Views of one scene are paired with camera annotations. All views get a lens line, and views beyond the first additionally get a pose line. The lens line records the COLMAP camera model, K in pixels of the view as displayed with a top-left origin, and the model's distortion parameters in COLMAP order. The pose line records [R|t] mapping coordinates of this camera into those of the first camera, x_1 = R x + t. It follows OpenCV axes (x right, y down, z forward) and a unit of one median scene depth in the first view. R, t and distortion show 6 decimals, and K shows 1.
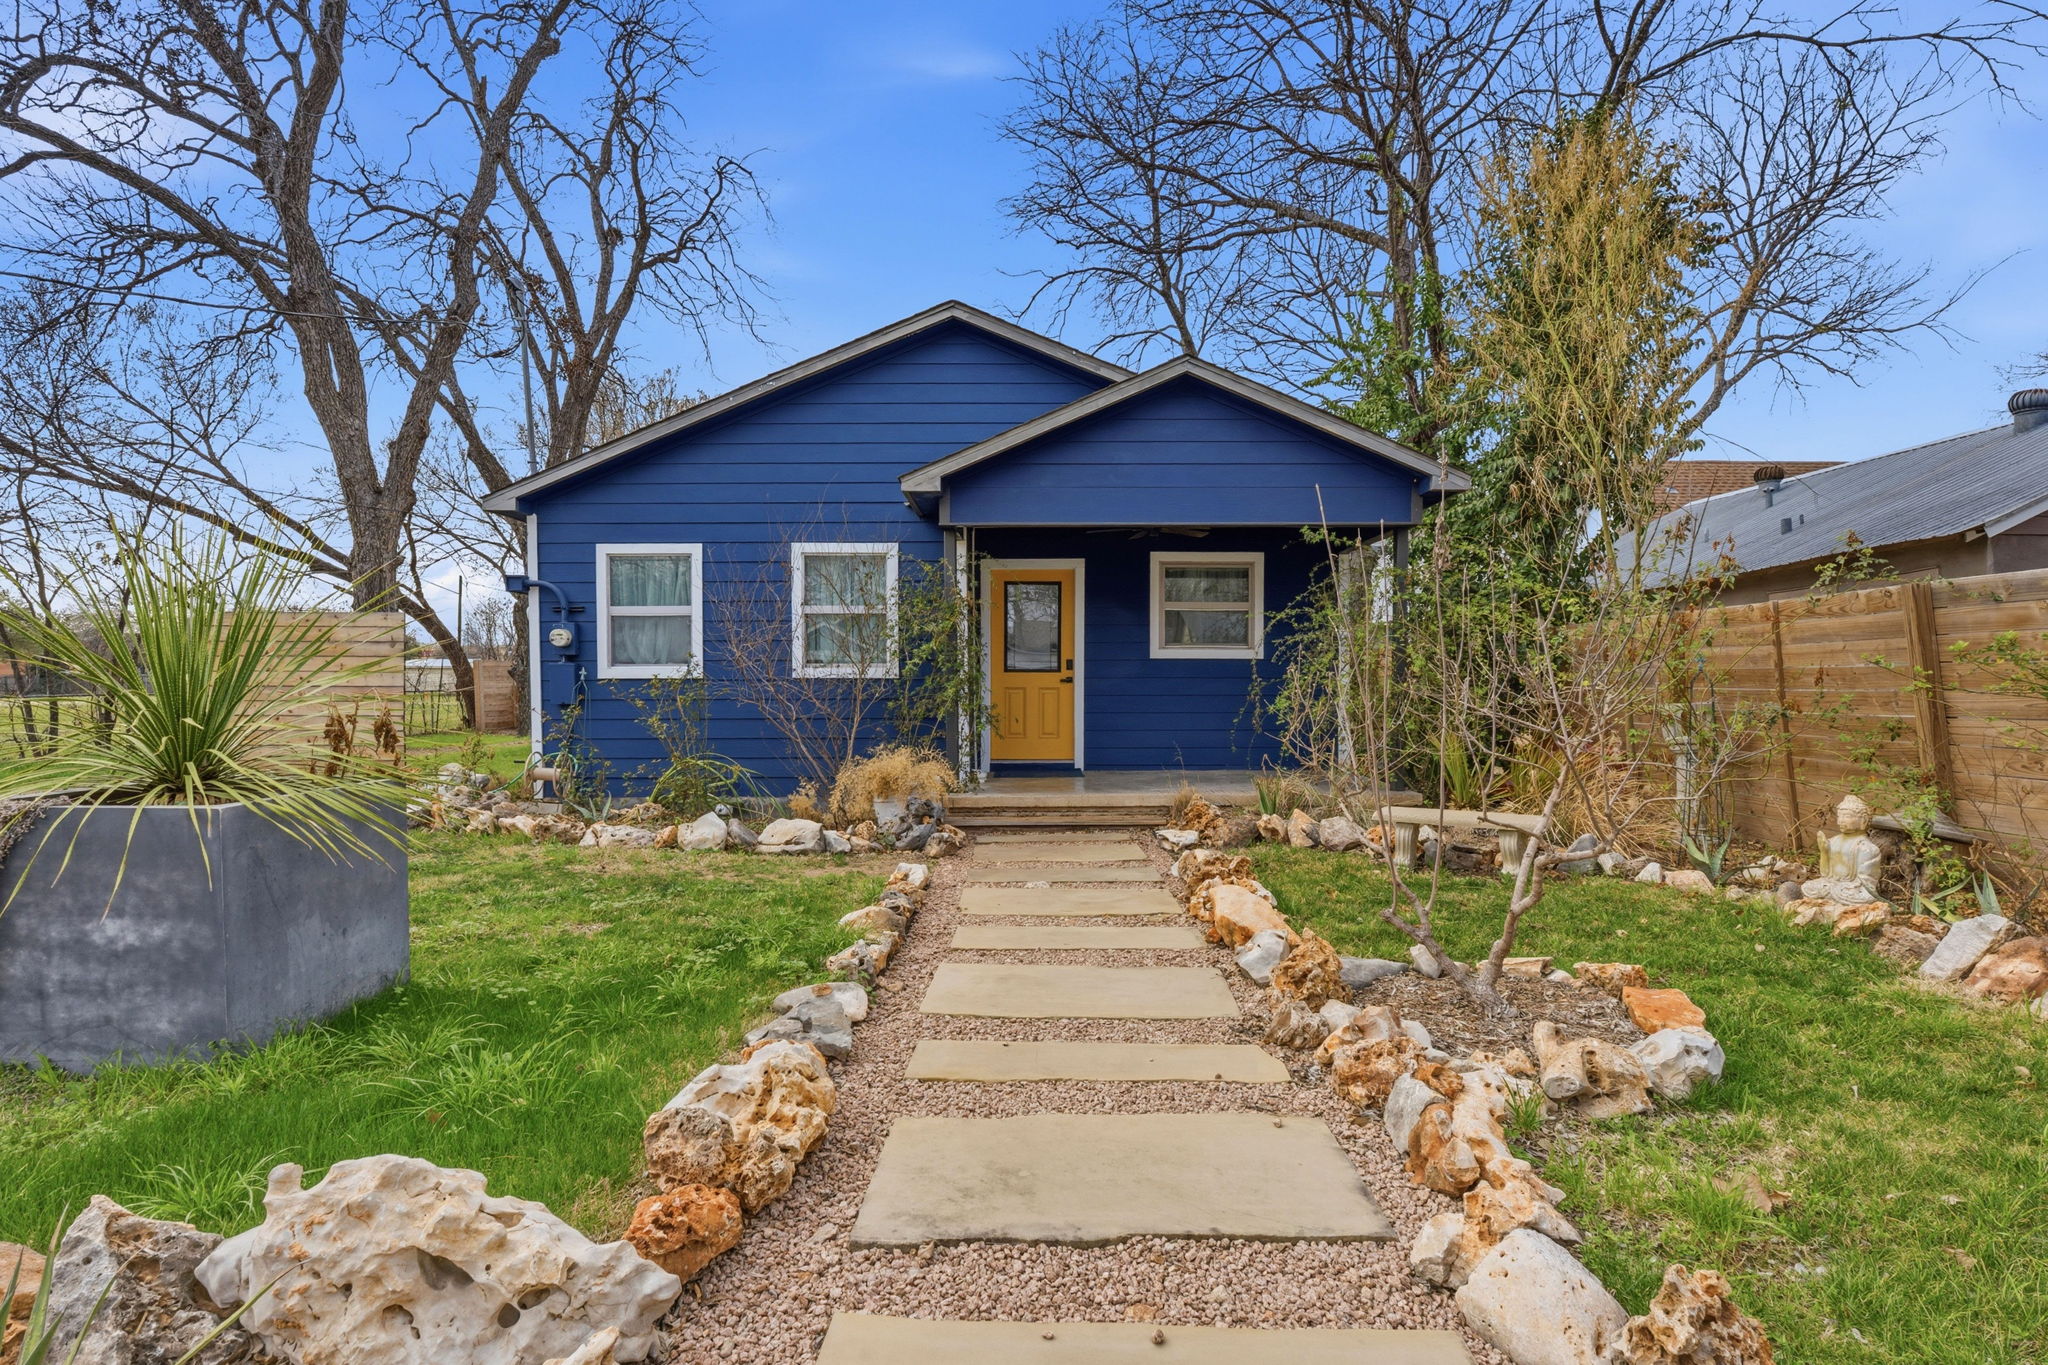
lens RADIAL K [[967.7, 0, 1027.7], [0, 967.7, 756.3], [0, 0, 1]] dist [-0.004143, -0.000149]
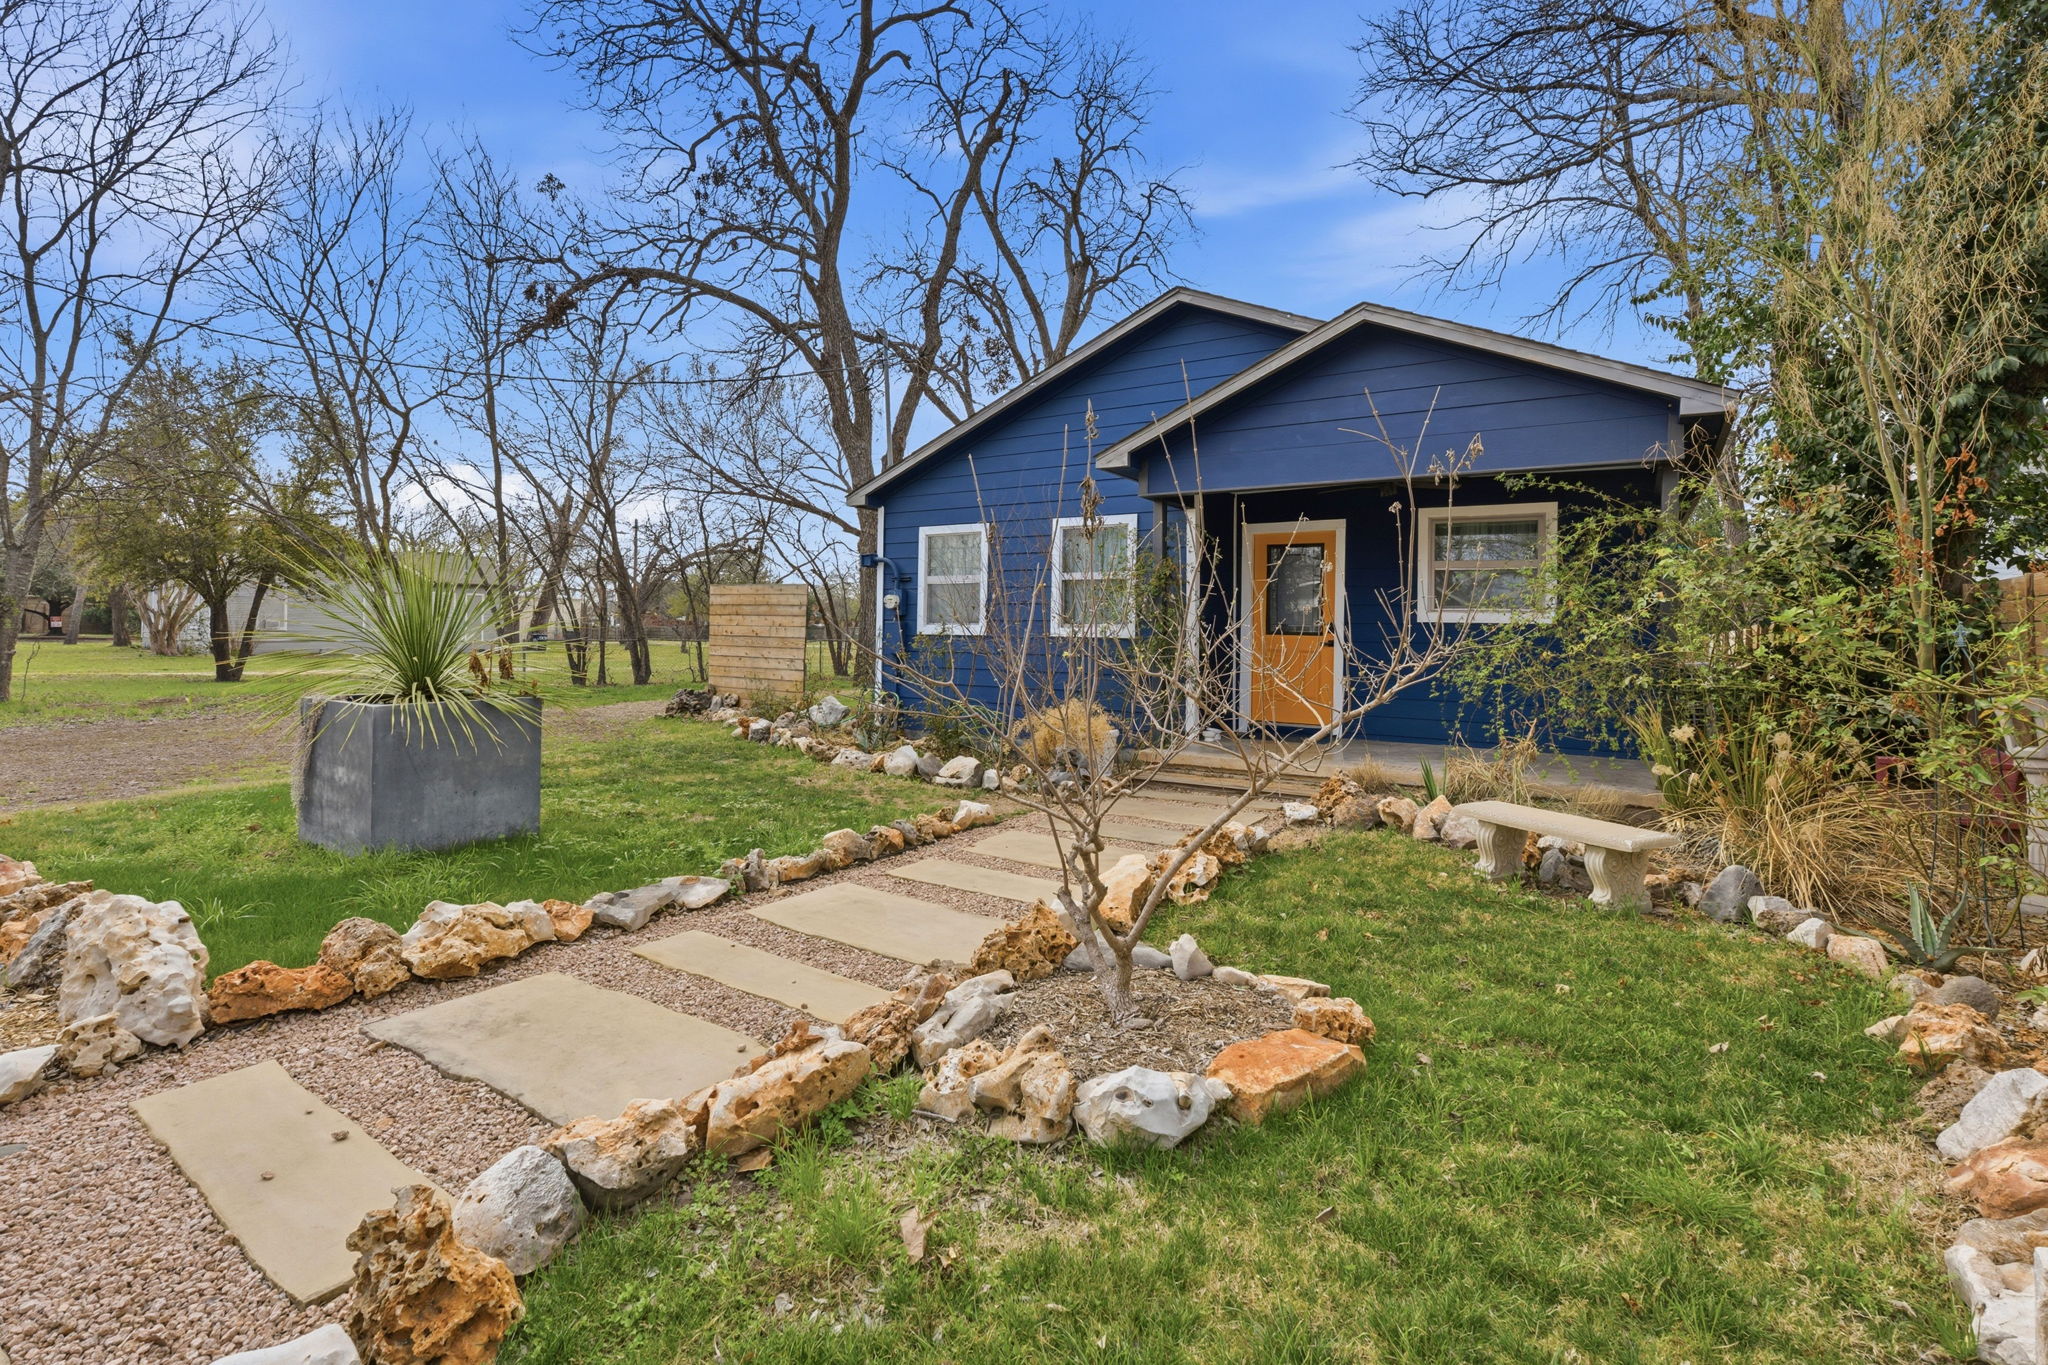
lens RADIAL K [[906.7, 0, 1024.1], [0, 906.7, 669.5], [0, 0, 1]] dist [-0.007006, 0.000116]
pose [[0.851458, 0.037387, -0.523088, 0.294656], [-0.060405, 0.997809, -0.027008, -0.011117], [0.520932, 0.054593, 0.851850, 0.076316]]
